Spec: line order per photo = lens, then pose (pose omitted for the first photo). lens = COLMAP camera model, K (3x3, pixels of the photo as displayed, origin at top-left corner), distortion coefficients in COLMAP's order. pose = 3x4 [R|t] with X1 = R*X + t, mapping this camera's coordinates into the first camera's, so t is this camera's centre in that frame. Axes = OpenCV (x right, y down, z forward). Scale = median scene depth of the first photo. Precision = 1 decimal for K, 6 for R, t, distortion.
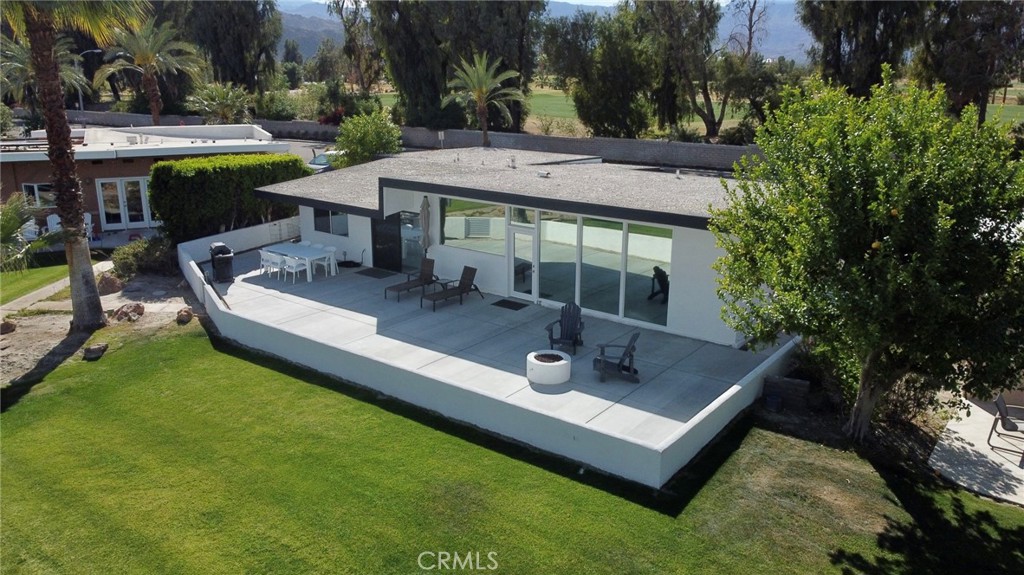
lens RADIAL K [[776.3, 0, 511.3], [0, 776.3, 290.7], [0, 0, 1]] dist [-0.002121, -0.002062]
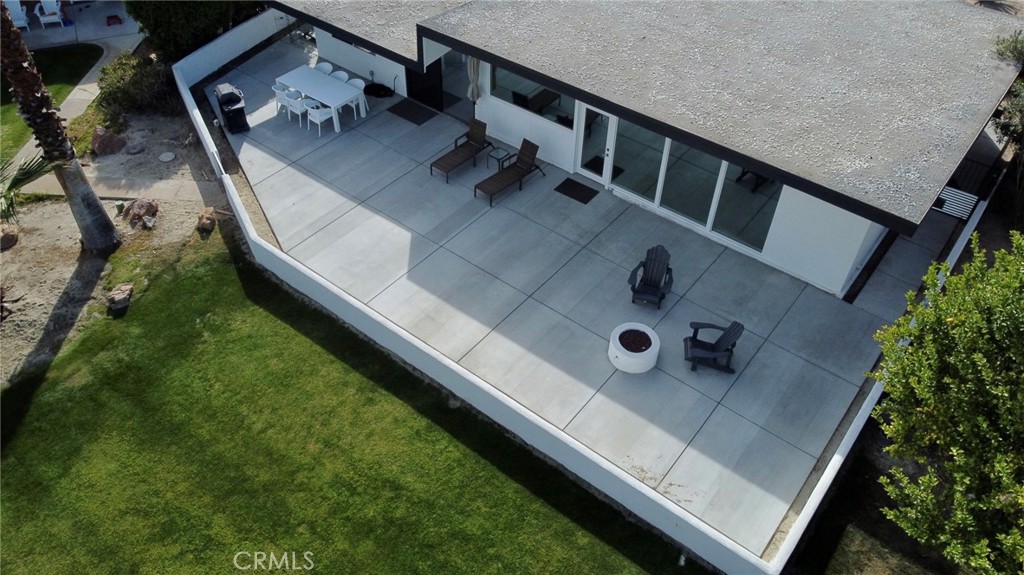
lens RADIAL K [[776.3, 0, 511.3], [0, 776.3, 286.9], [0, 0, 1]] dist [-0.002121, -0.002062]
pose [[0.999856, 0.016902, -0.001429, -0.080311], [-0.014180, 0.879128, 0.476374, -0.333949], [0.009308, -0.476285, 0.879242, 0.210452]]
